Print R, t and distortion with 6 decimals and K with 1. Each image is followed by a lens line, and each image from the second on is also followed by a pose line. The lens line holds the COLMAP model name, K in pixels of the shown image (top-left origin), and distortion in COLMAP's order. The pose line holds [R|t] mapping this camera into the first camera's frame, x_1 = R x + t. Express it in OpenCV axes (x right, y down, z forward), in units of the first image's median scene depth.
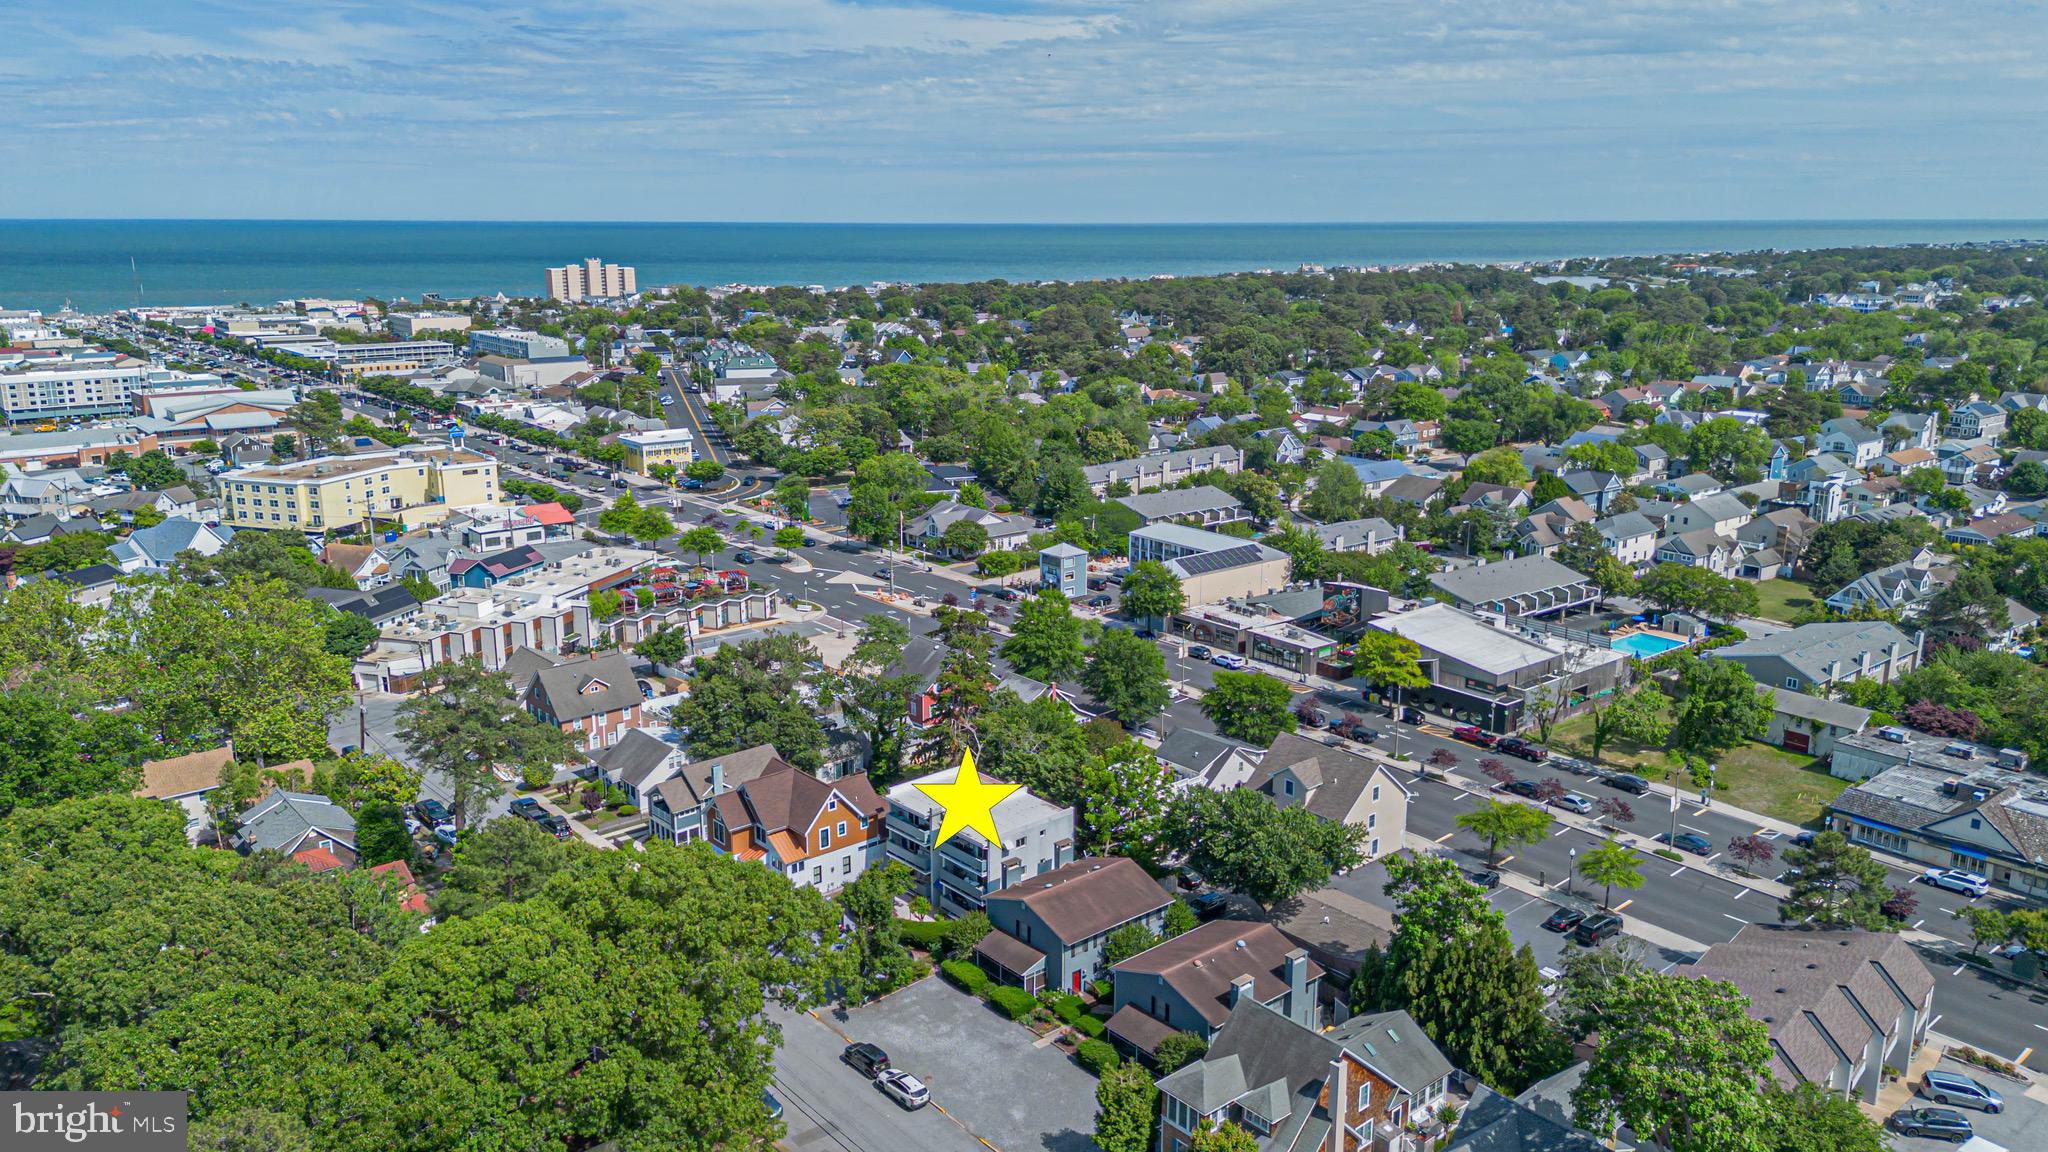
lens RADIAL K [[1463.8, 0, 1027.1], [0, 1463.8, 586.1], [0, 0, 1]] dist [0.071326, -0.068630]
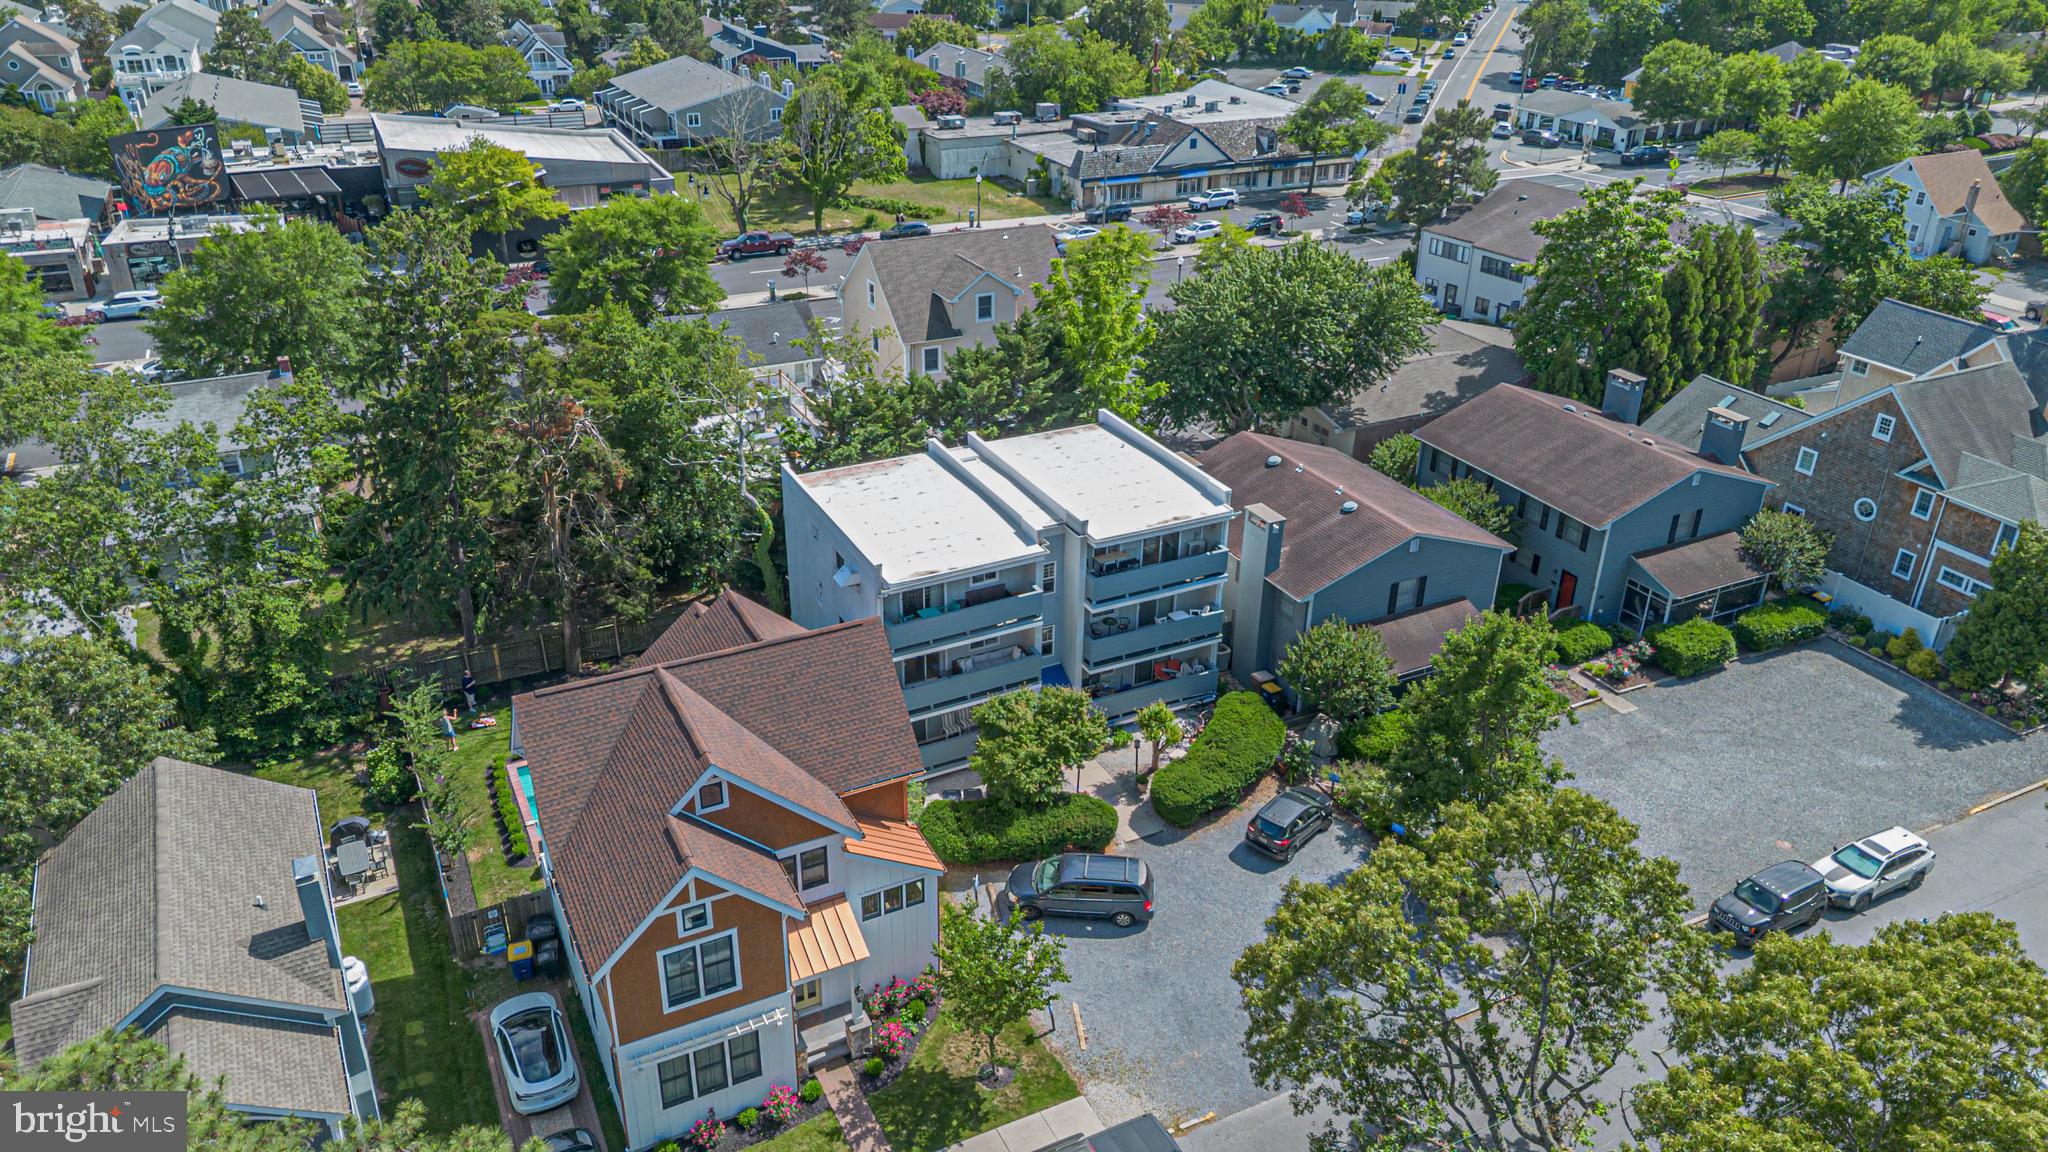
lens RADIAL K [[1443.3, 0, 1027.7], [0, 1443.3, 577.7], [0, 0, 1]] dist [0.072865, -0.065867]
pose [[0.239343, -0.441633, 0.864682, -0.257633], [0.223355, 0.891726, 0.393622, 0.004640], [-0.944895, 0.098921, 0.312069, 0.548400]]
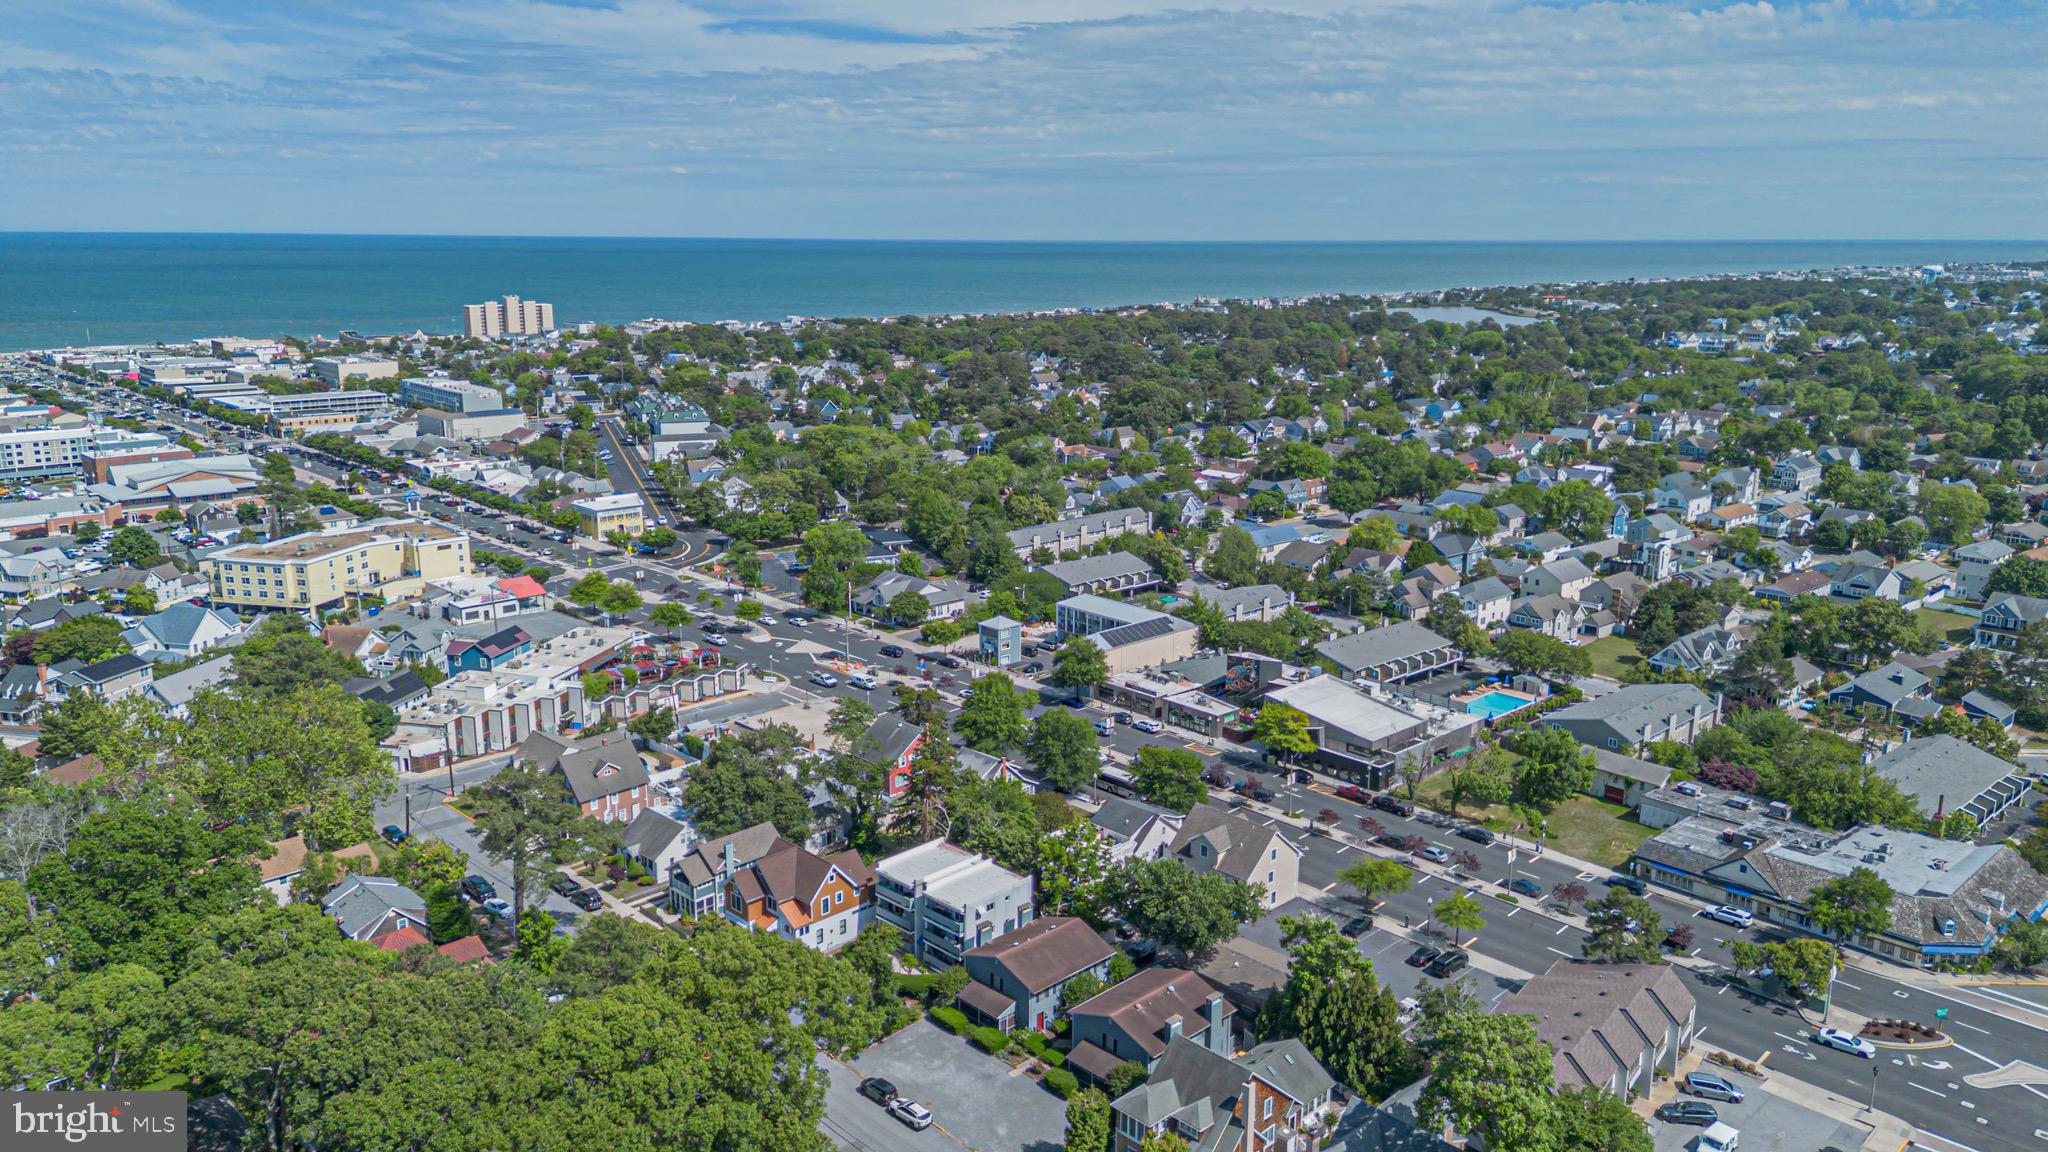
lens RADIAL K [[1443.3, 0, 1027.7], [0, 1443.3, 577.7], [0, 0, 1]] dist [0.072865, -0.065867]
pose [[0.997788, -0.011858, 0.065405, -0.029799], [0.012675, 0.999847, -0.012083, -0.052381], [-0.065252, 0.012886, 0.997786, -0.132395]]
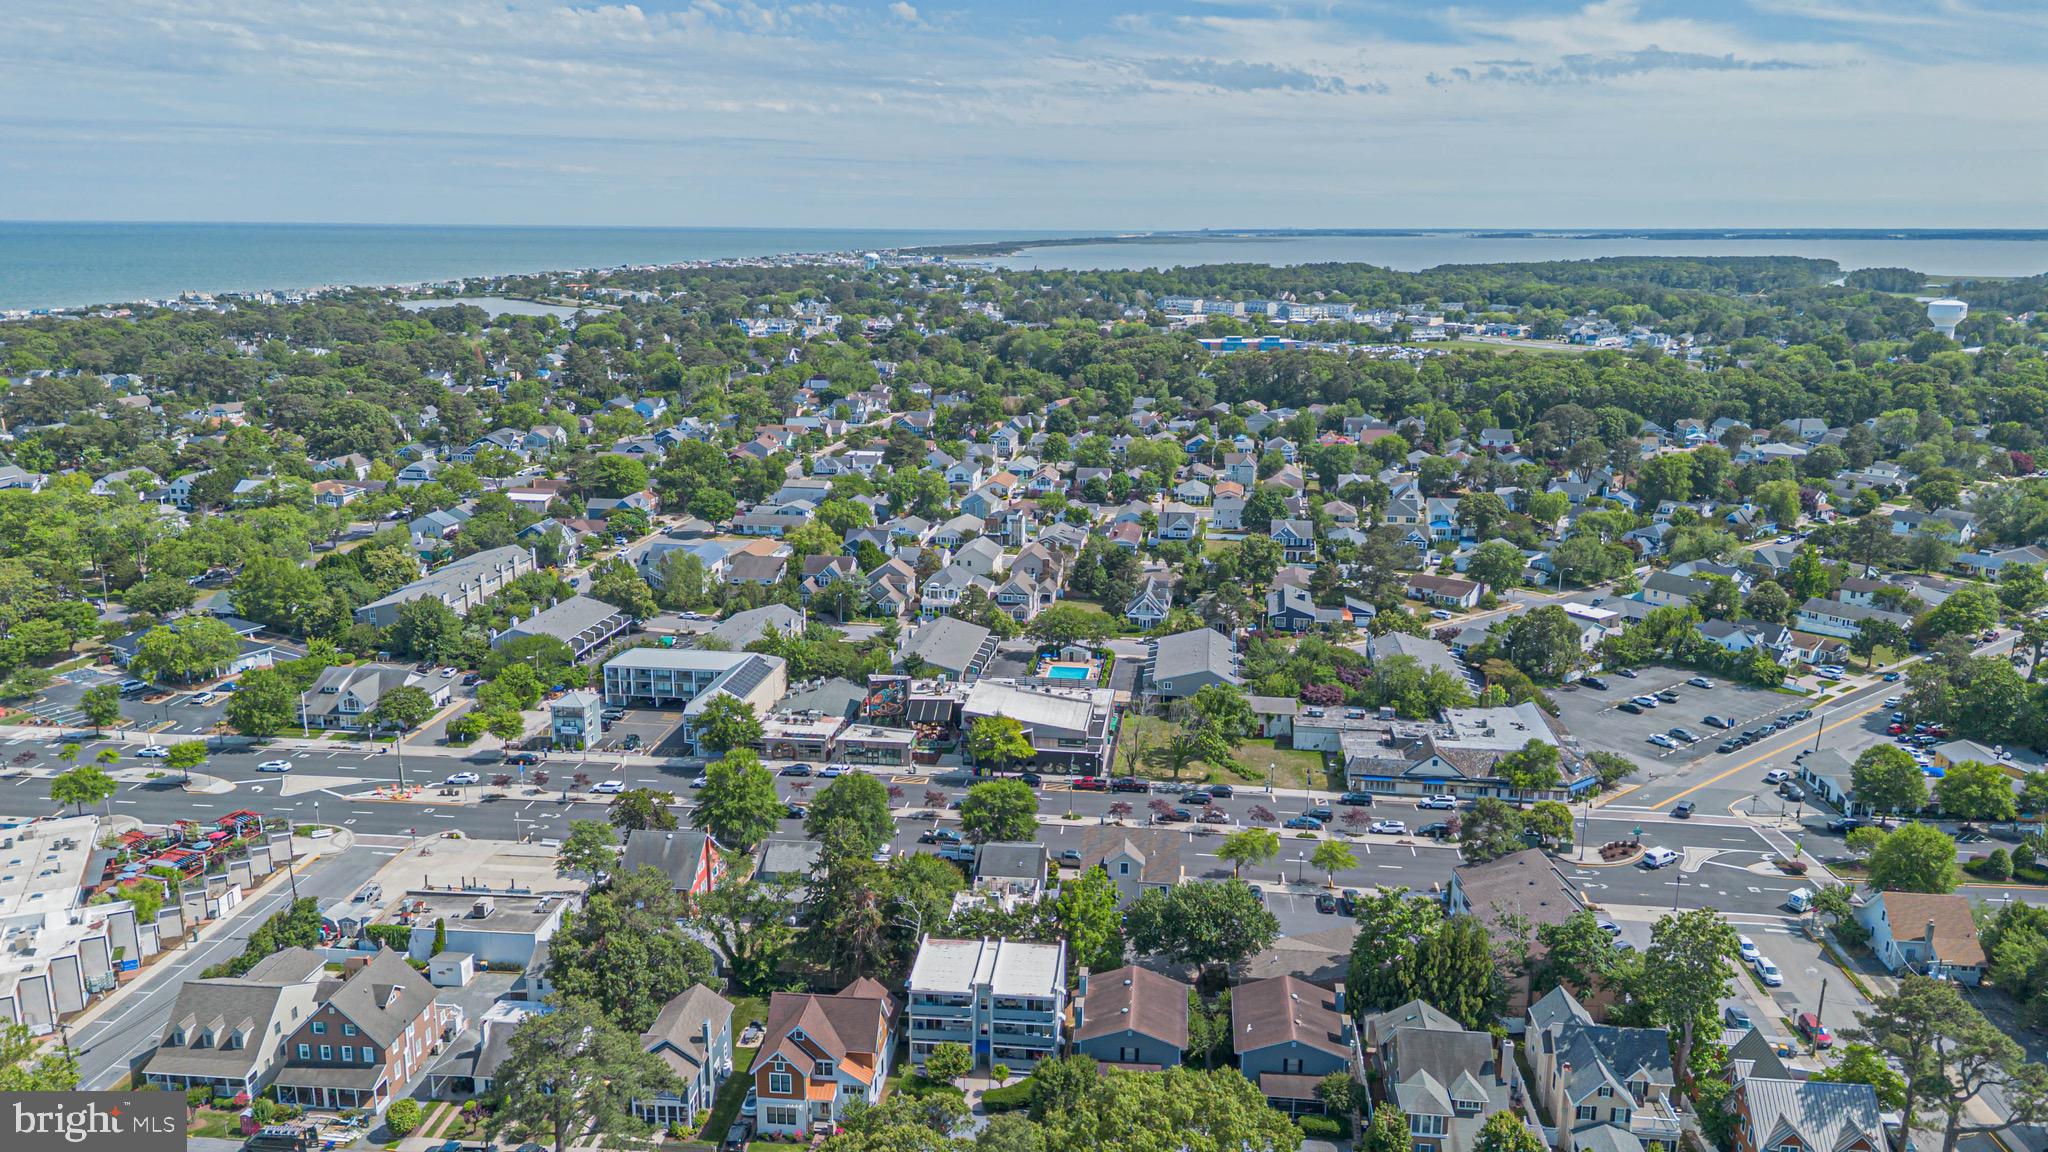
lens RADIAL K [[1443.3, 0, 1027.7], [0, 1443.3, 577.7], [0, 0, 1]] dist [0.072865, -0.065867]
pose [[0.727471, -0.160118, 0.667194, -0.444637], [0.162879, 0.984894, 0.058768, -0.128359], [-0.666526, 0.065920, 0.742562, 0.089297]]
